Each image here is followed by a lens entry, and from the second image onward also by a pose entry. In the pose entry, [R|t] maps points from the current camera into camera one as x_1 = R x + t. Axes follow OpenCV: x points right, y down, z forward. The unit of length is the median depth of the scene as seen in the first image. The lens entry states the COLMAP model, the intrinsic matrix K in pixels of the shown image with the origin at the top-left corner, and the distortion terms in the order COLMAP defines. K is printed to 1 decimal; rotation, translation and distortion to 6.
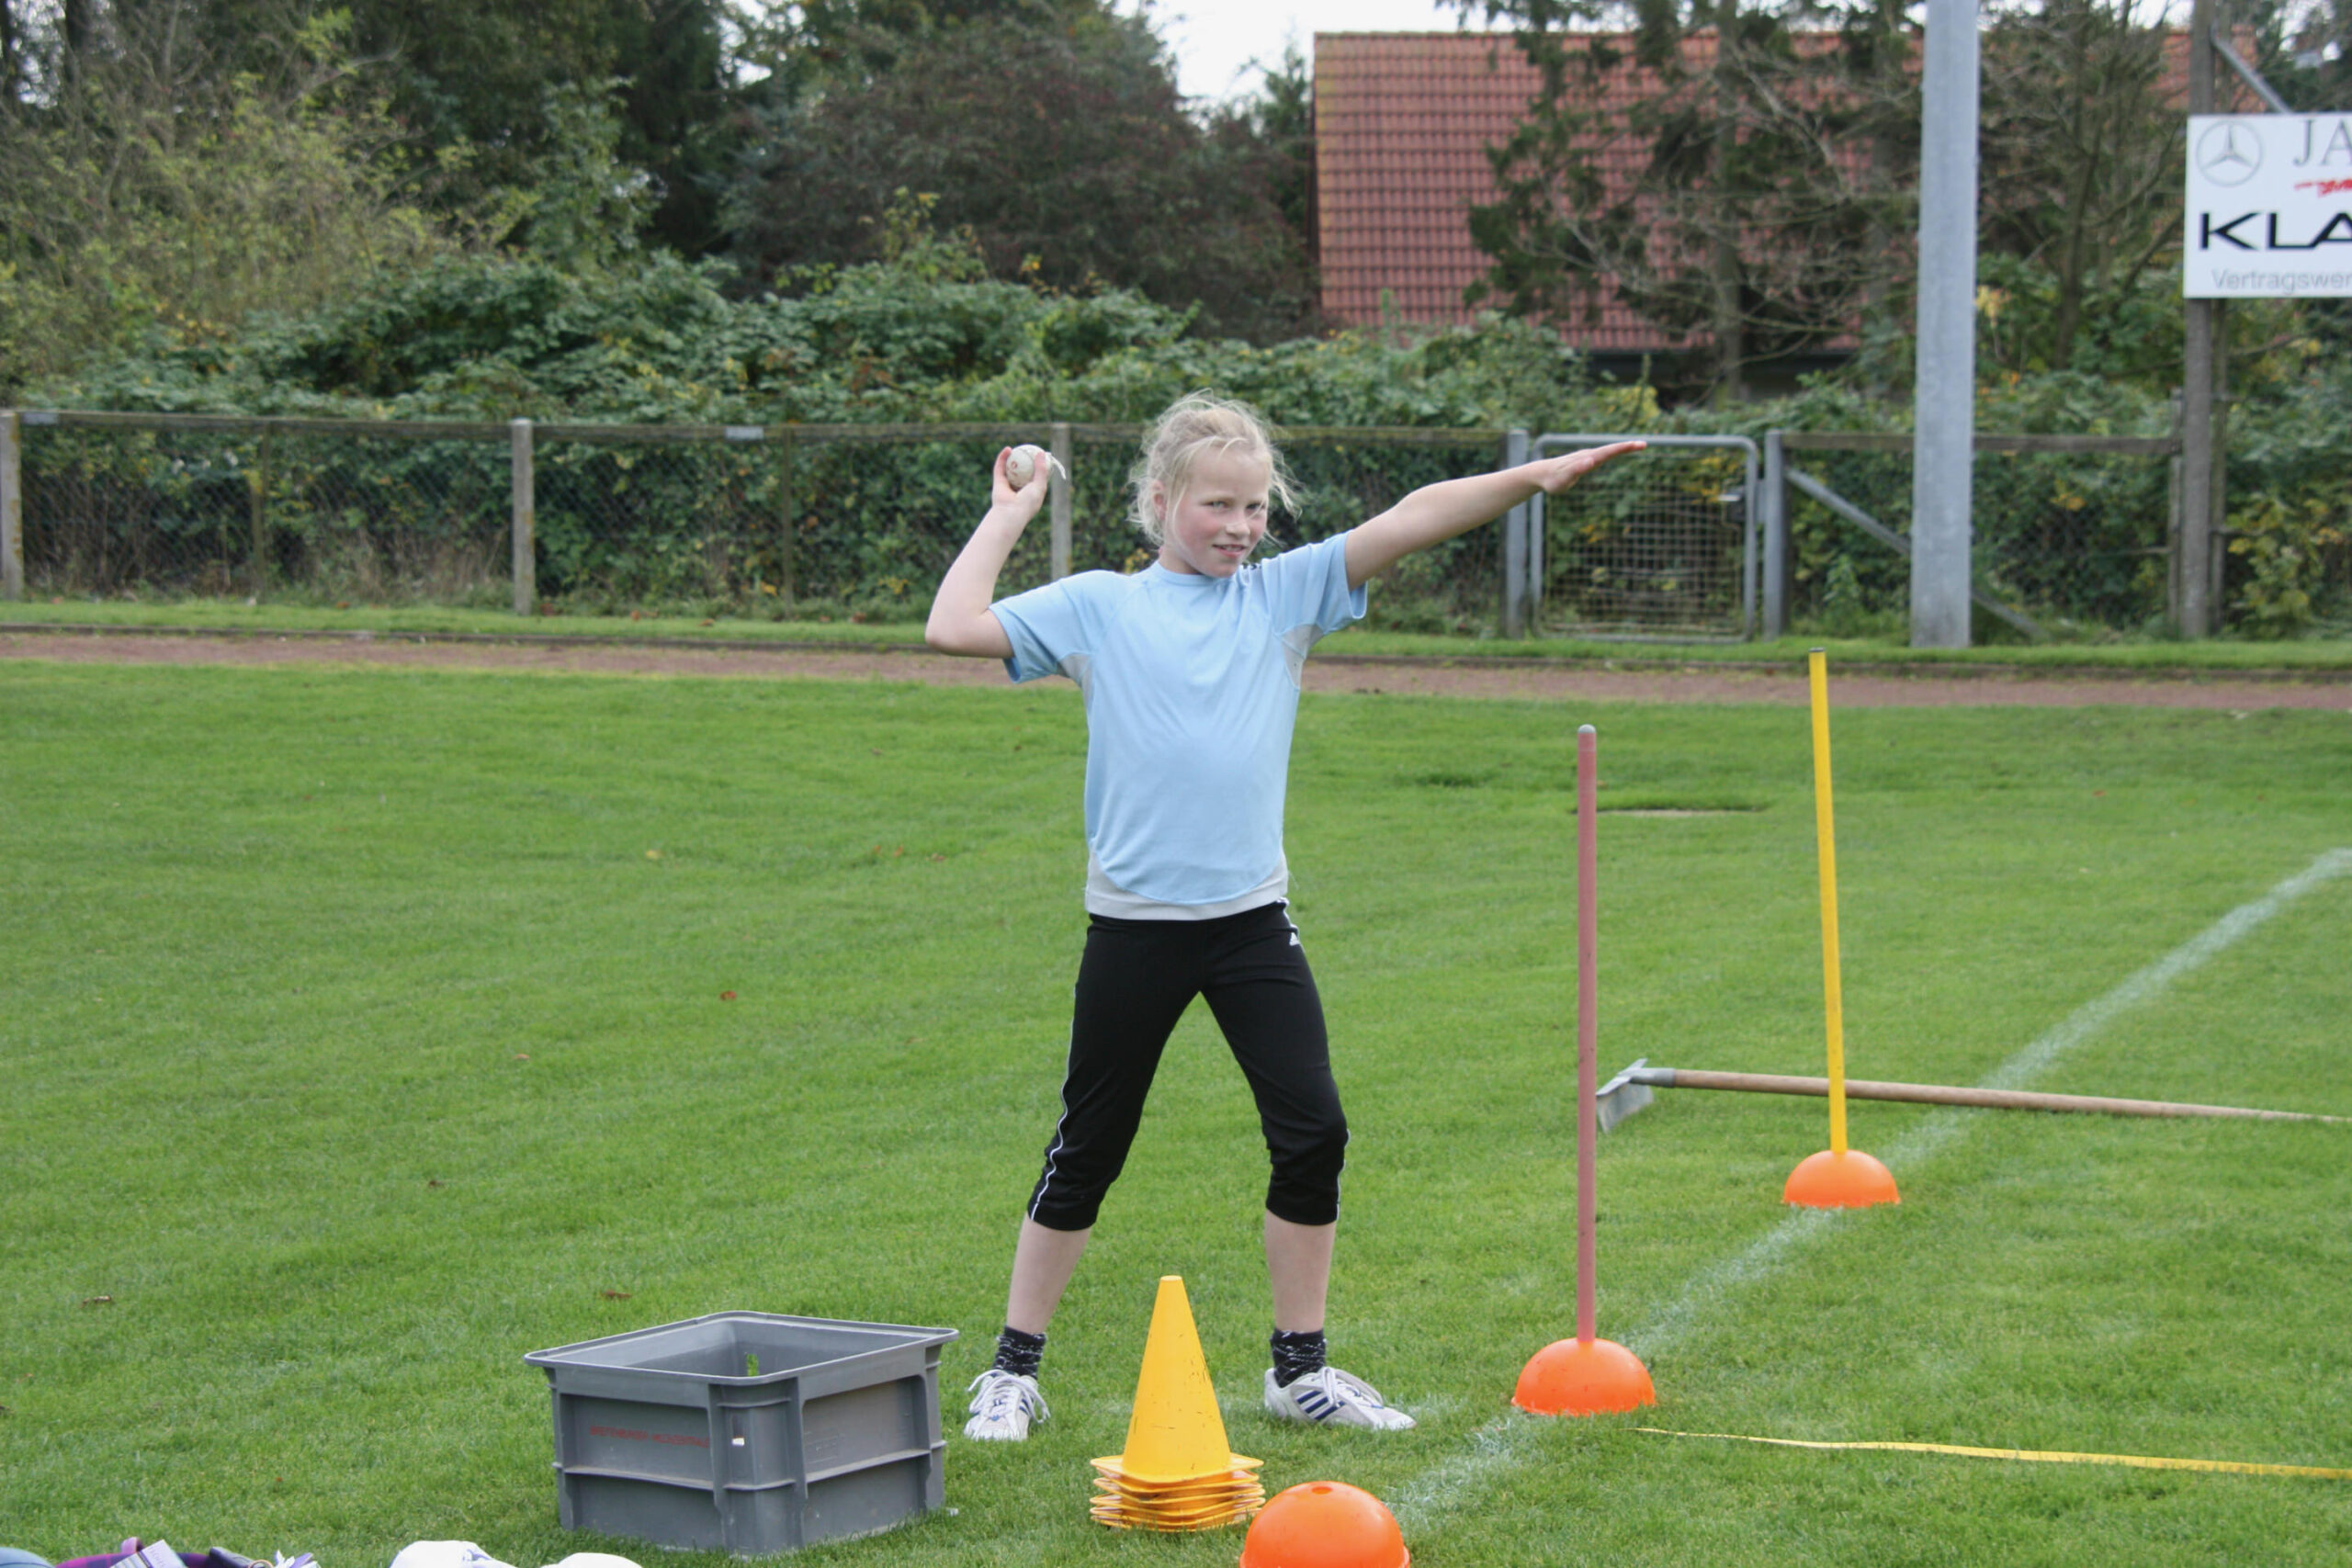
lens RADIAL K [[5361.7, 0, 1177.1], [0, 5361.7, 784.8], [0, 0, 1]] dist [0.121492, 0.553021]
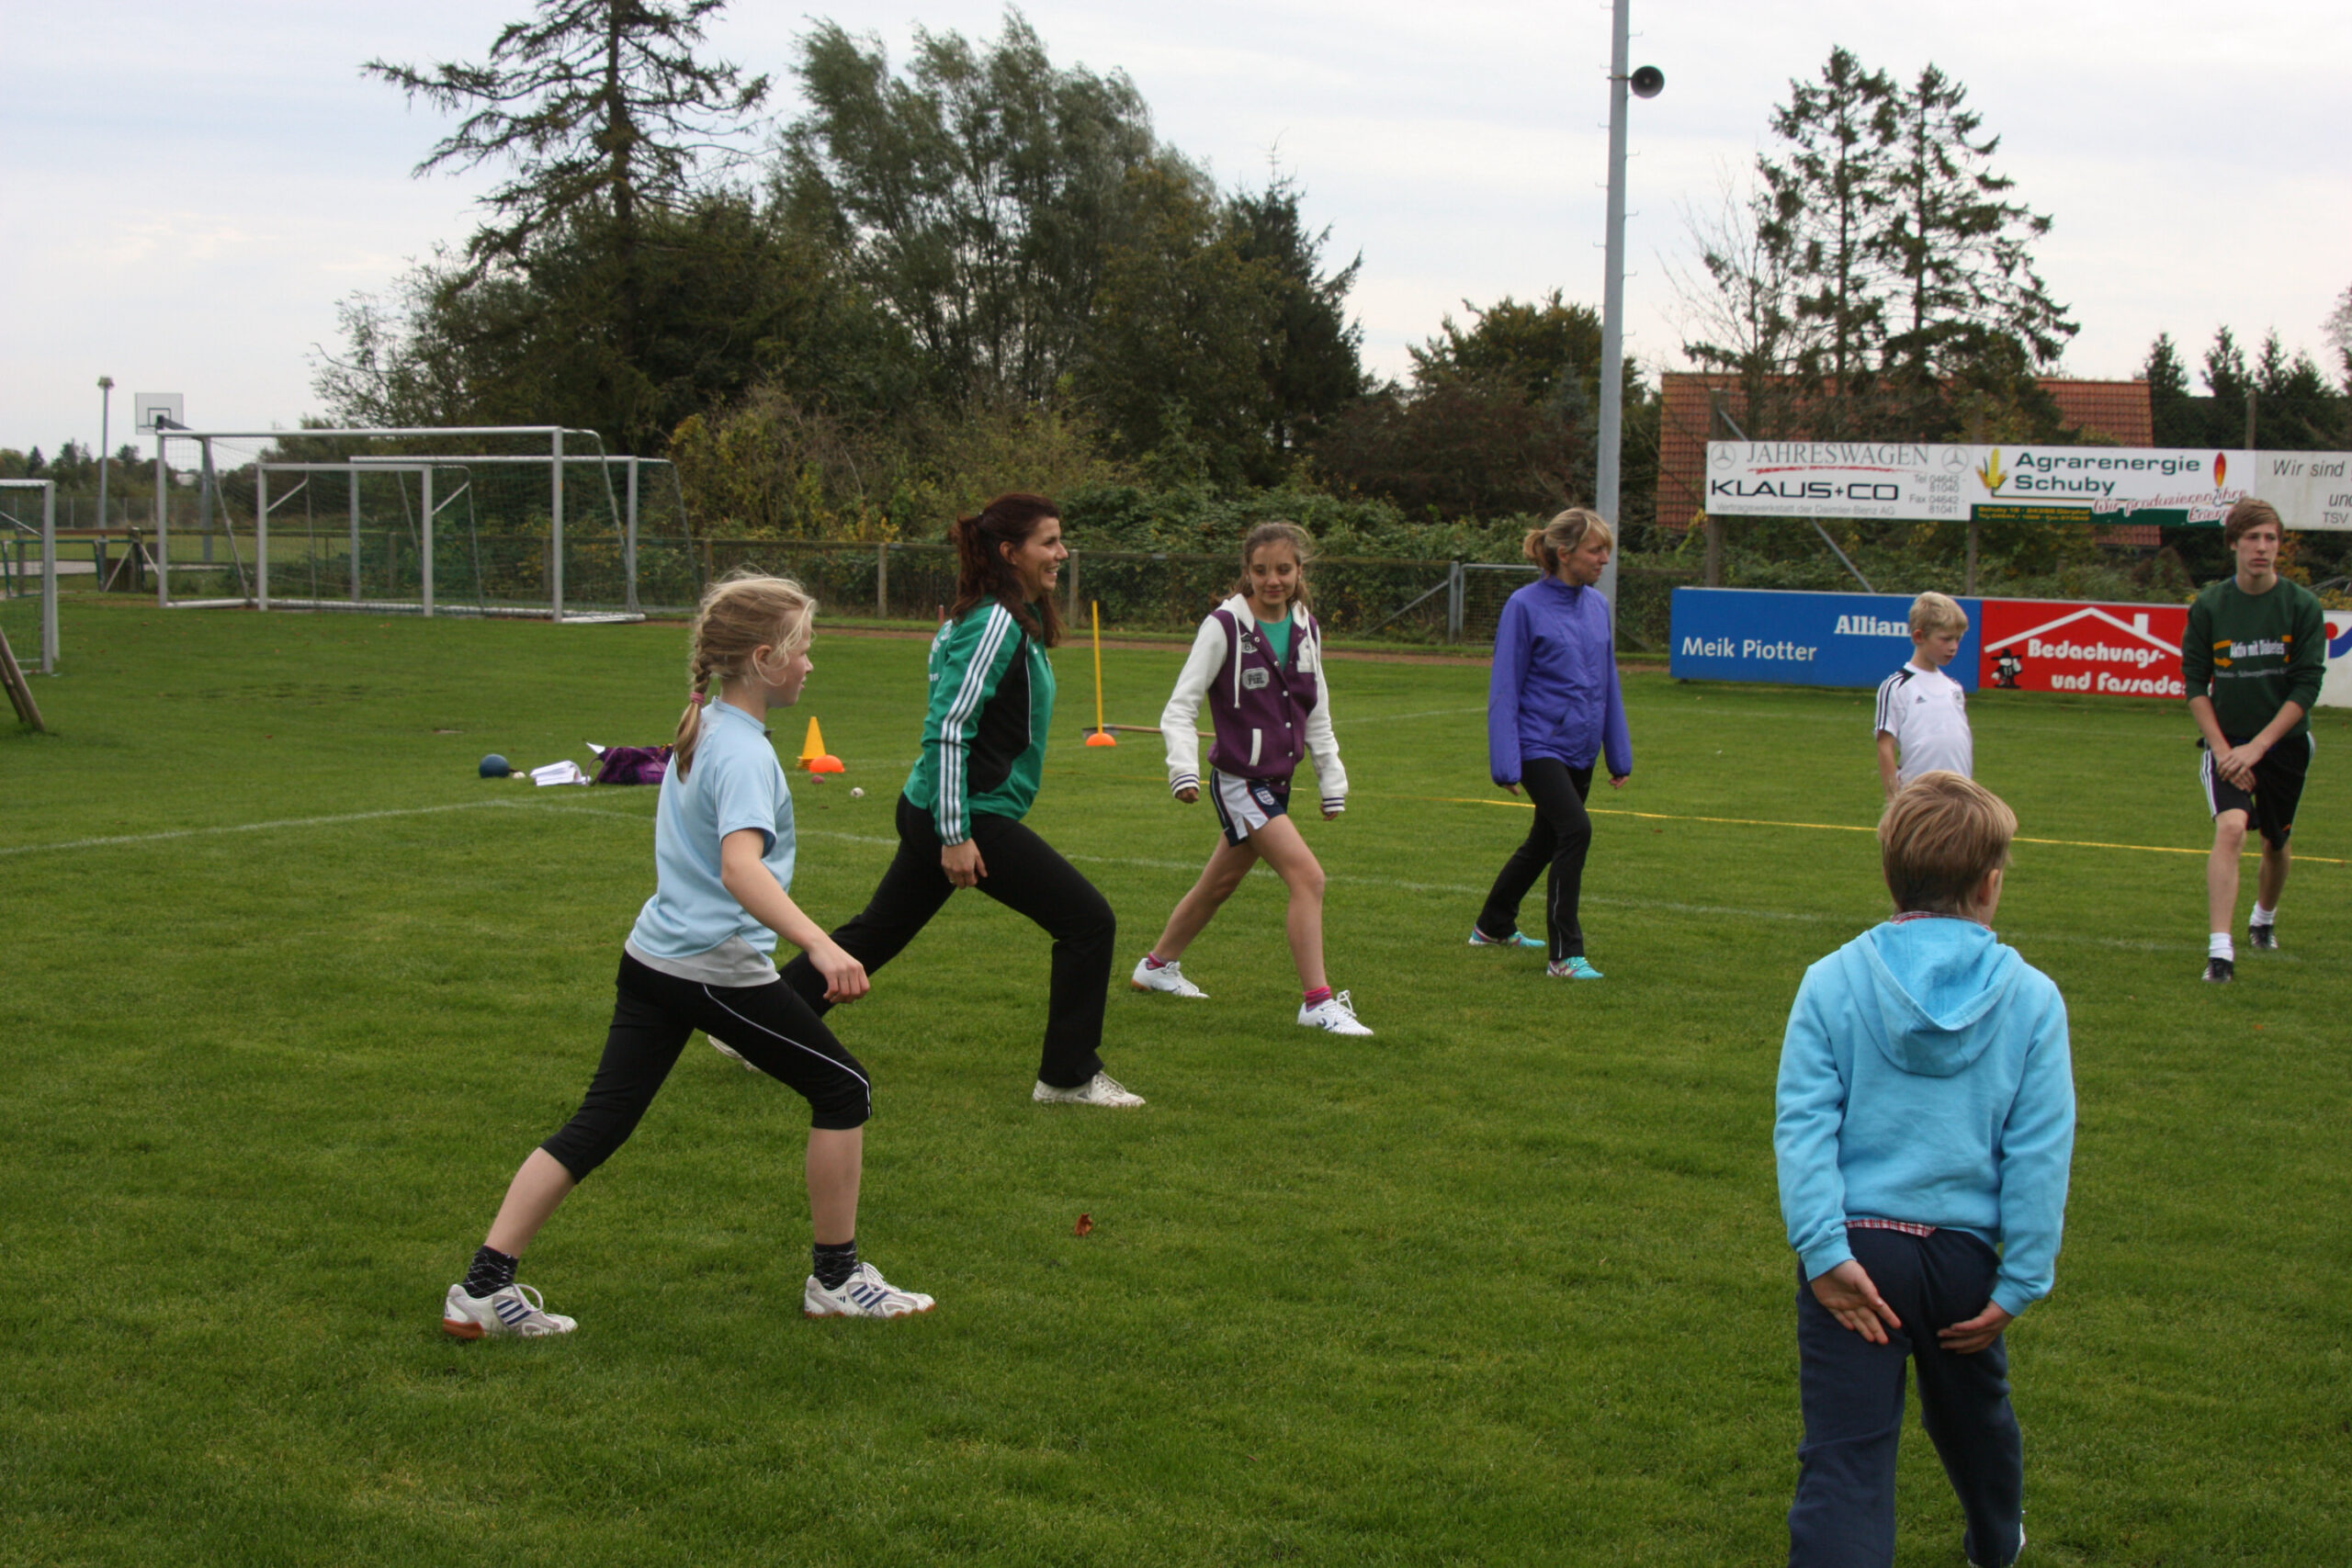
lens RADIAL K [[3064.1, 0, 1177.7], [0, 3064.1, 783.2], [0, 0, 1]] dist [-0.027271, 0.002811]
pose [[0.980655, 0.036777, -0.192259, 0.203141], [-0.036320, 0.999323, 0.005907, 0.030122], [0.192346, 0.001190, 0.981326, -0.381268]]
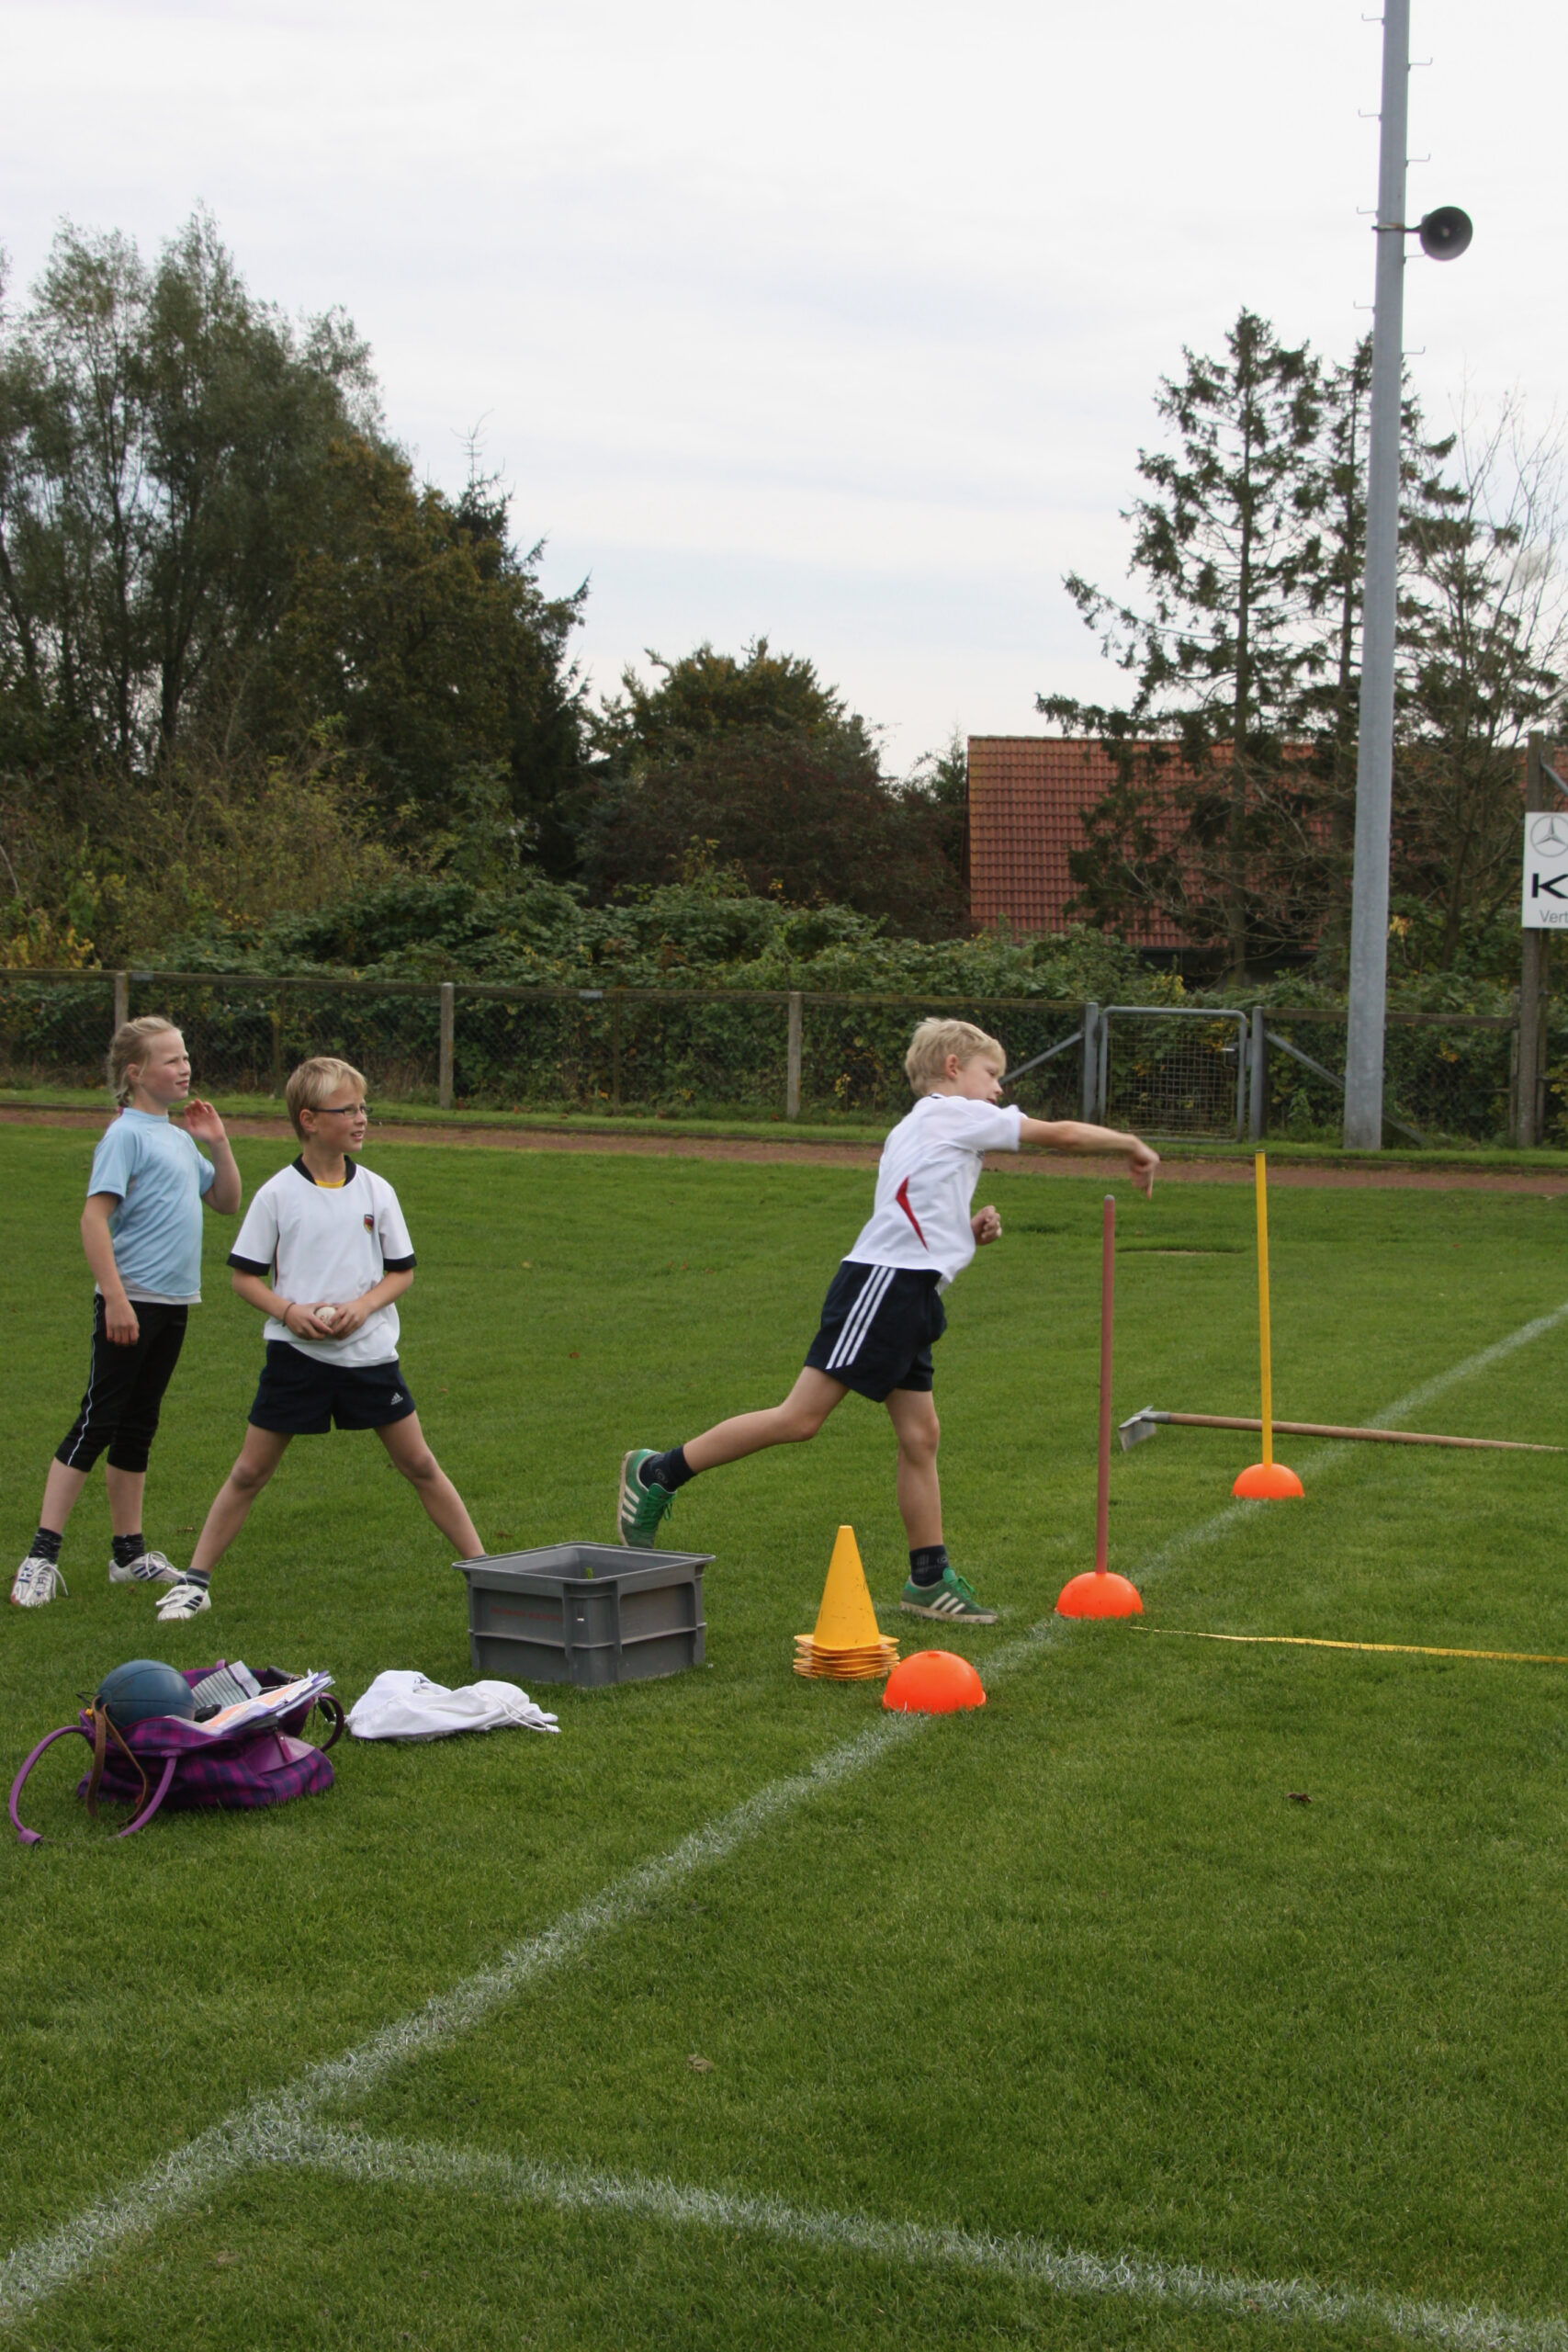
lens RADIAL K [[3570.6, 0, 786.0], [0, 3570.6, 1176.1], [0, 0, 1]] dist [-0.086737, 0.000817]
pose [[0.999484, 0.021532, -0.023833, 0.001123], [-0.021876, 0.999659, -0.014280, 0.000227], [0.023518, 0.014794, 0.999614, -0.023109]]
